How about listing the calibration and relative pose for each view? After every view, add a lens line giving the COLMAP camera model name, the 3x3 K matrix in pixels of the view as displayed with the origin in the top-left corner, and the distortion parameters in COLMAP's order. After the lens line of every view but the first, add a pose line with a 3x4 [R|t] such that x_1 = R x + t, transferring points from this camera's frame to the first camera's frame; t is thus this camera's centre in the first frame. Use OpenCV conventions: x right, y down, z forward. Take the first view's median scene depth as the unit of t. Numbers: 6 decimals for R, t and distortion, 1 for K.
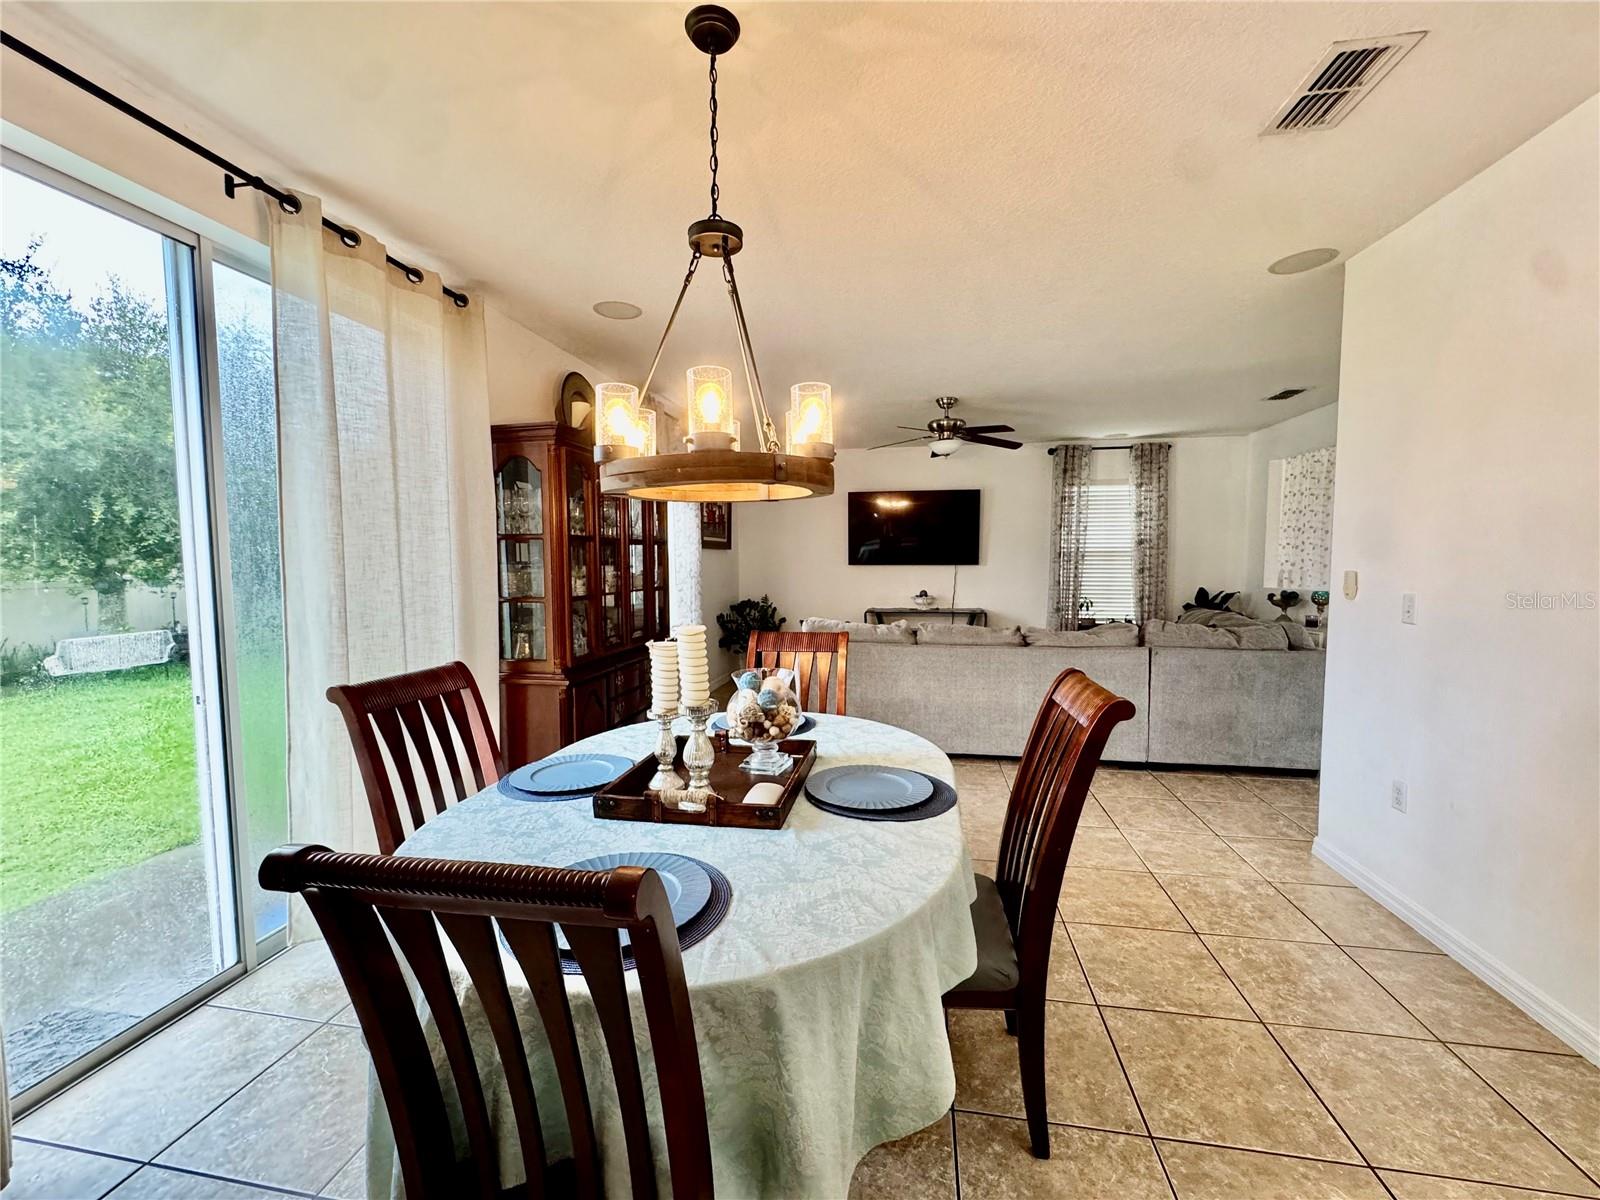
lens RADIAL K [[641.7, 0, 800.3], [0, 641.7, 599.7], [0, 0, 1]] dist [-0.005826, 0.000869]
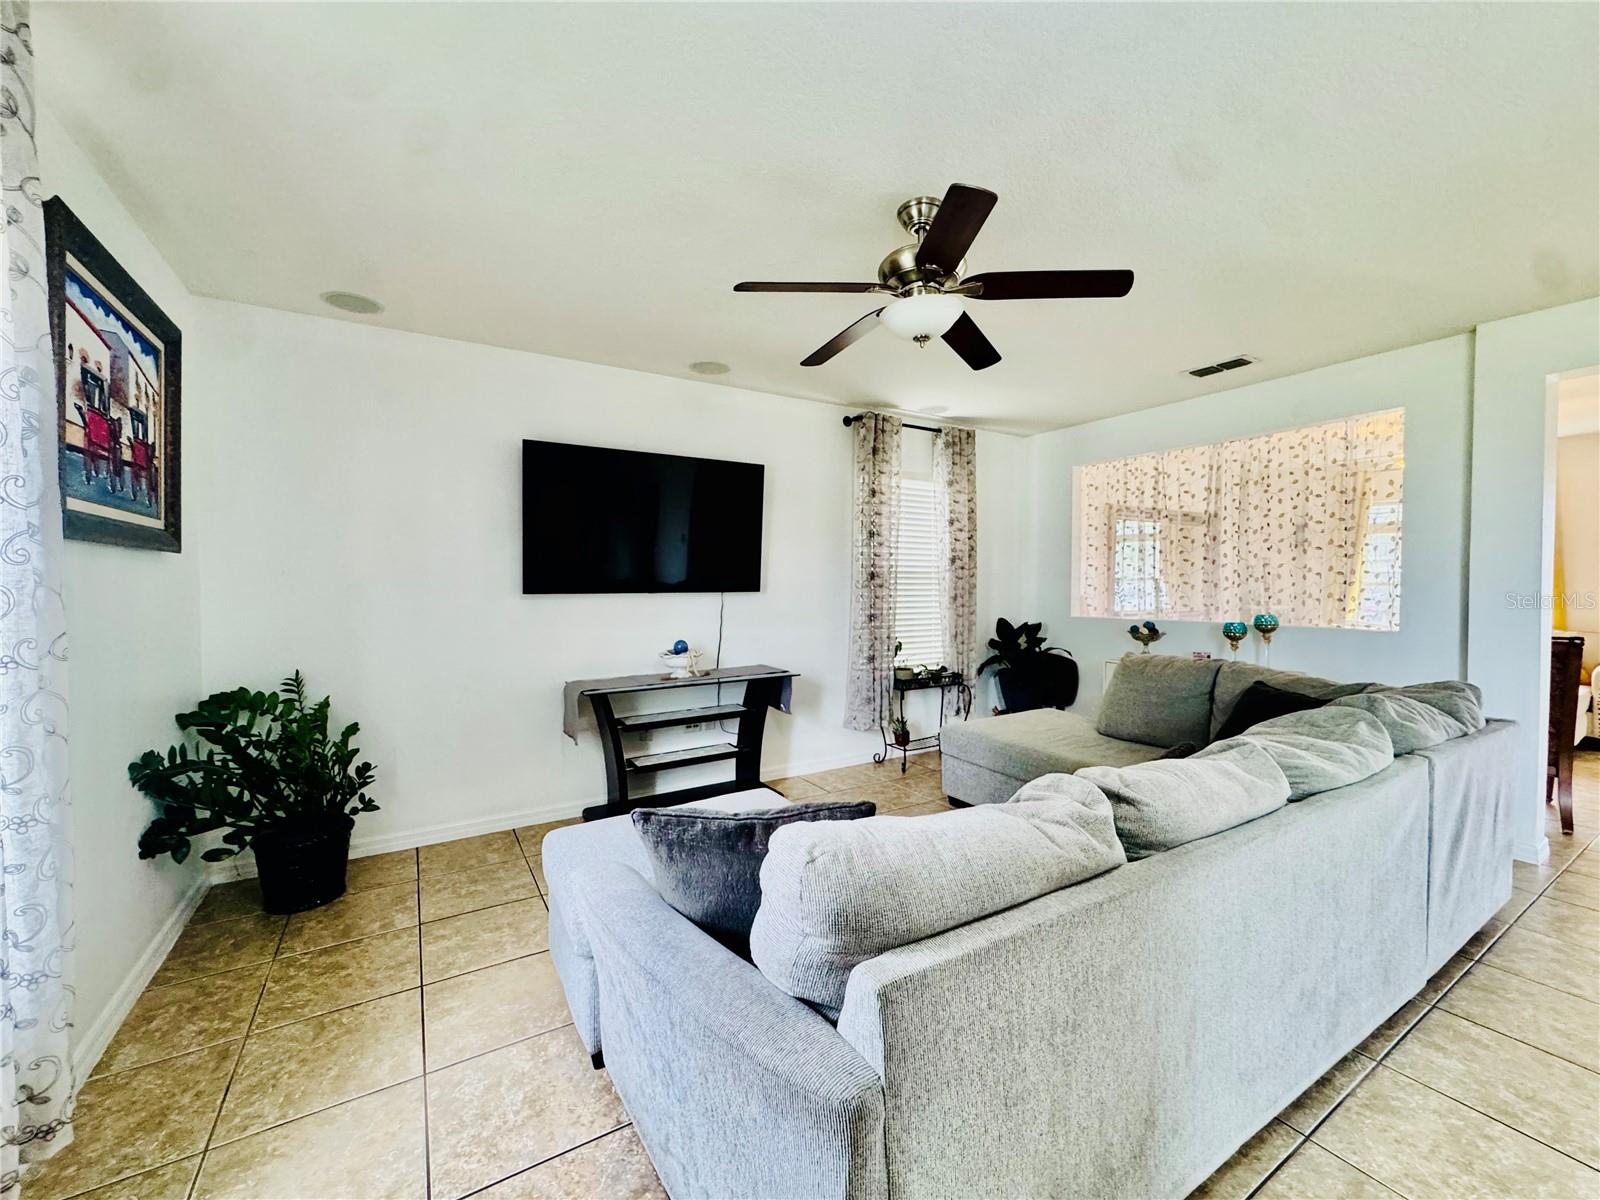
lens RADIAL K [[641.7, 0, 800.9], [0, 641.7, 599.3], [0, 0, 1]] dist [-0.005826, 0.000869]
pose [[0.748914, -0.015311, 0.662490, -0.102349], [0.040628, 0.998913, -0.022842, -0.038273], [-0.661420, 0.044023, 0.748723, 0.624972]]
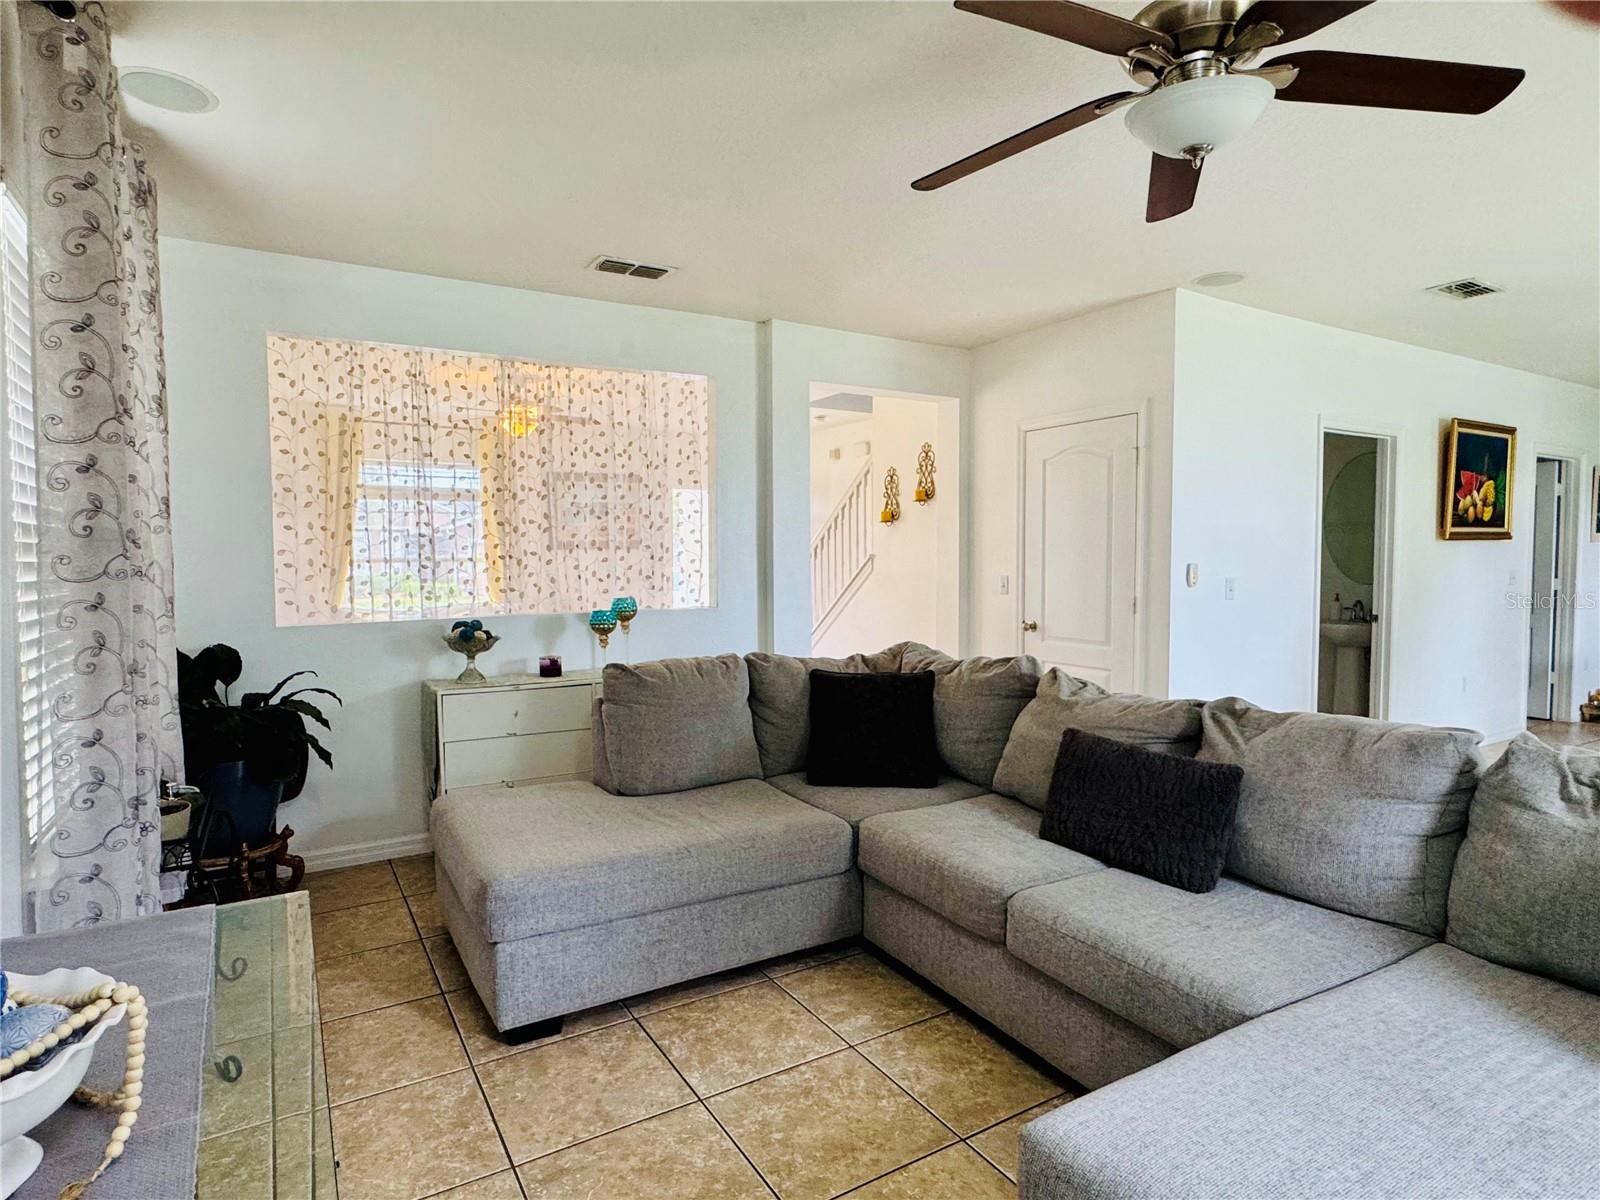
lens RADIAL K [[879.5, 0, 798.4], [0, 879.5, 604.9], [0, 0, 1]] dist [-0.006486, 0.000618]
pose [[-0.655949, -0.038472, 0.753824, 0.050024], [0.053800, 0.993777, 0.097533, -0.075040], [-0.752886, 0.104533, -0.649797, 1.158346]]
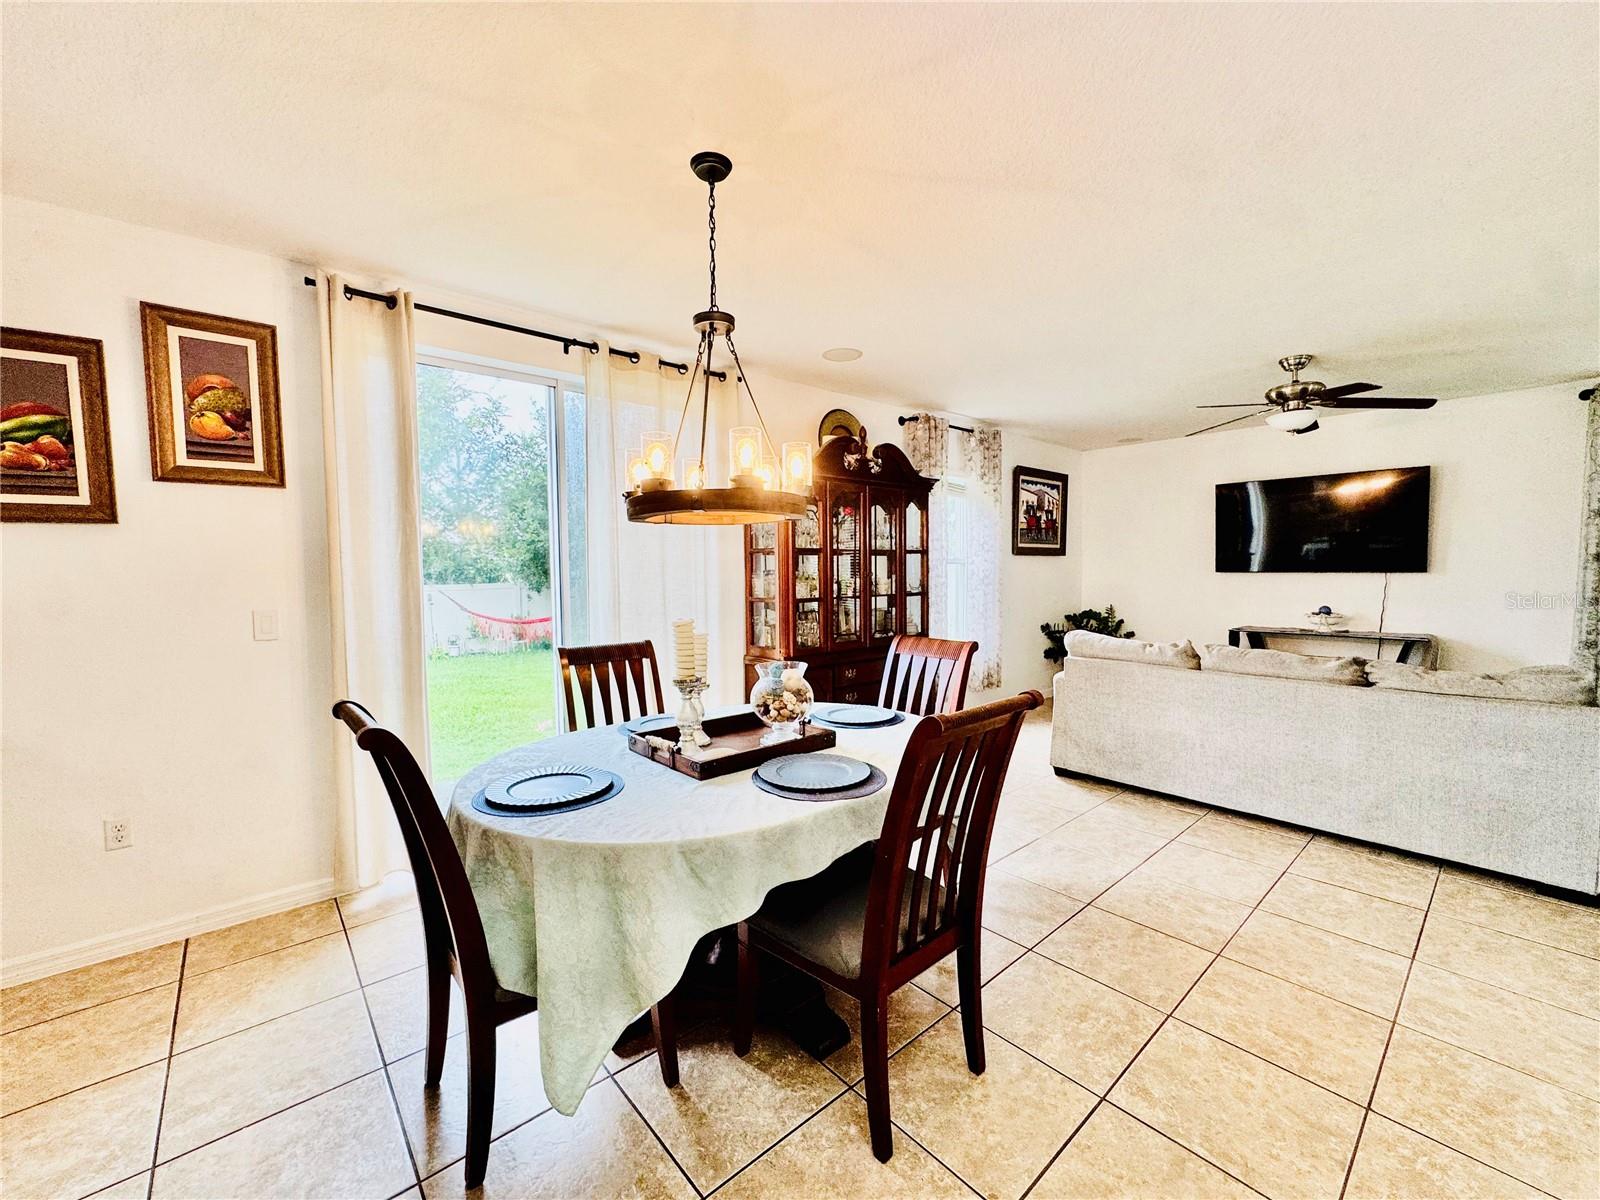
lens RADIAL K [[641.7, 0, 799.9], [0, 641.7, 599.4], [0, 0, 1]] dist [-0.005826, 0.000869]
pose [[0.779250, 0.028241, -0.626077, 0.212775], [-0.034476, 0.999403, 0.002171, -0.003291], [0.625765, 0.019892, 0.779758, 0.026540]]
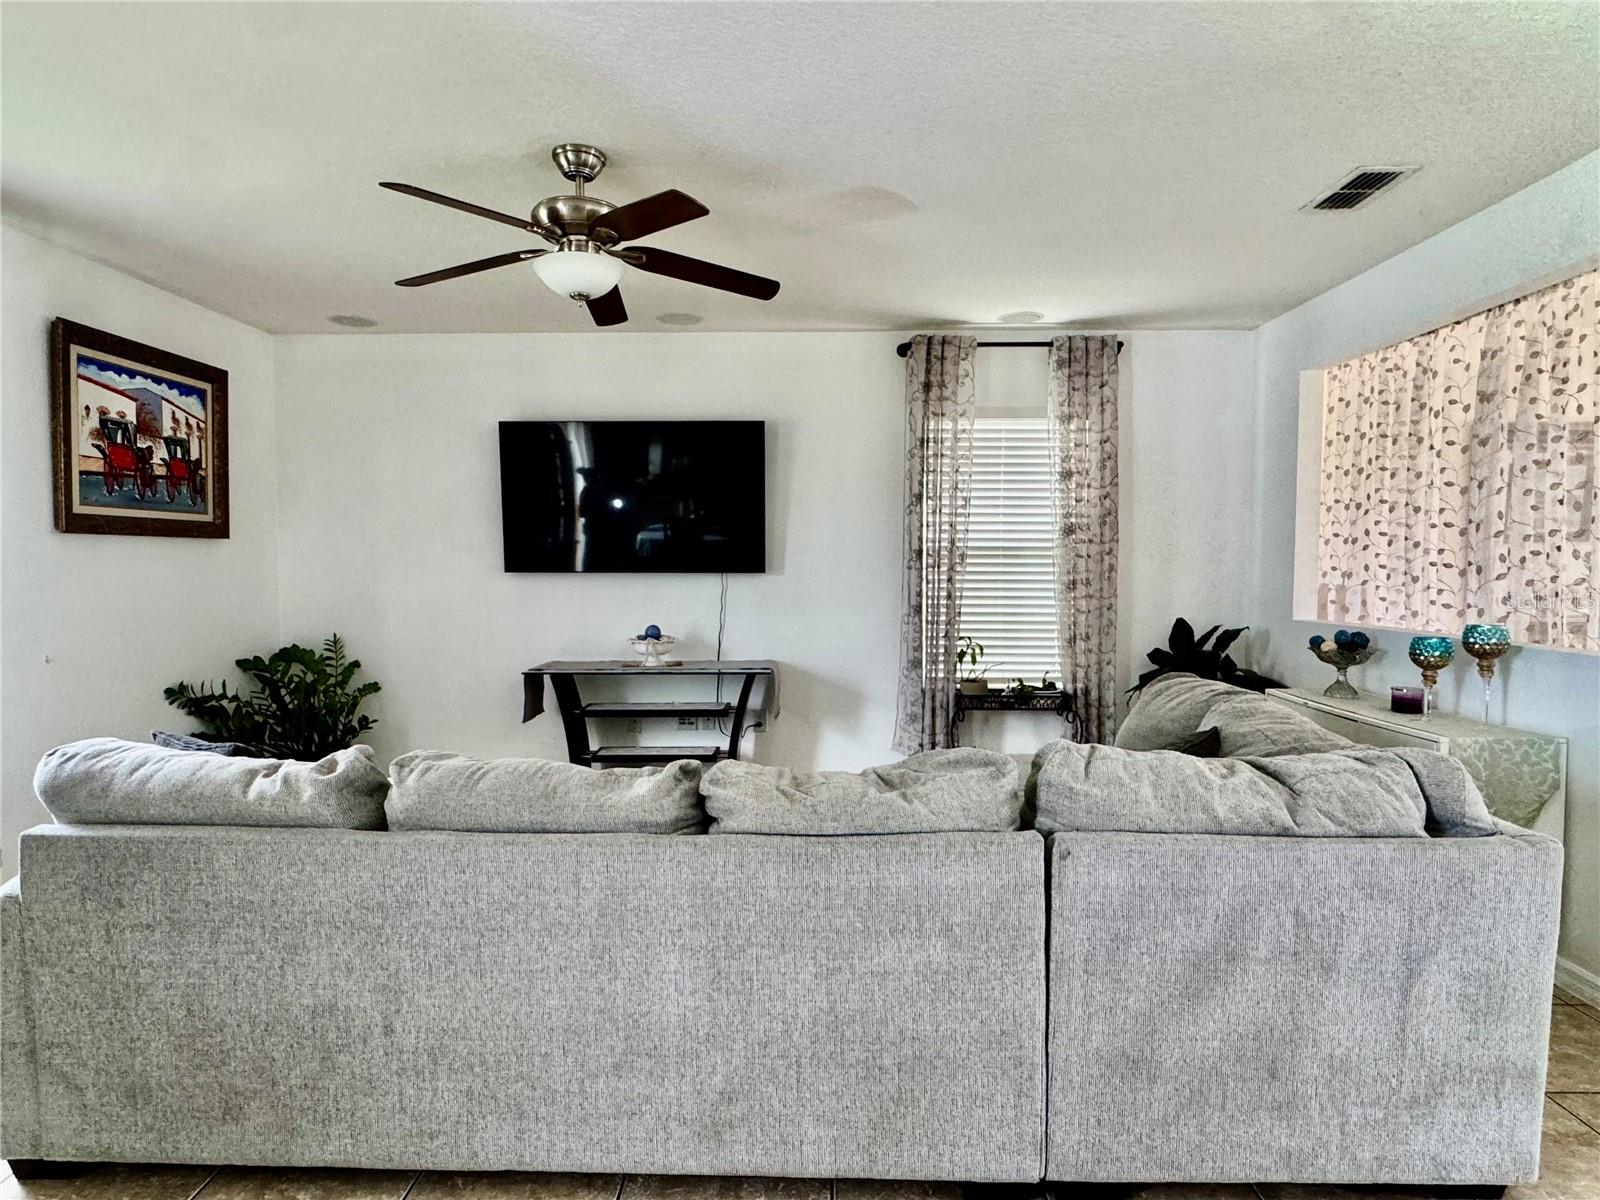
lens RADIAL K [[879.5, 0, 800.1], [0, 879.5, 603.2], [0, 0, 1]] dist [-0.006486, 0.000618]
pose [[0.987657, -0.003025, 0.156602, 0.232417], [0.005215, 0.999894, -0.013576, -0.025610], [-0.156544, 0.014225, 0.987569, 0.380488]]
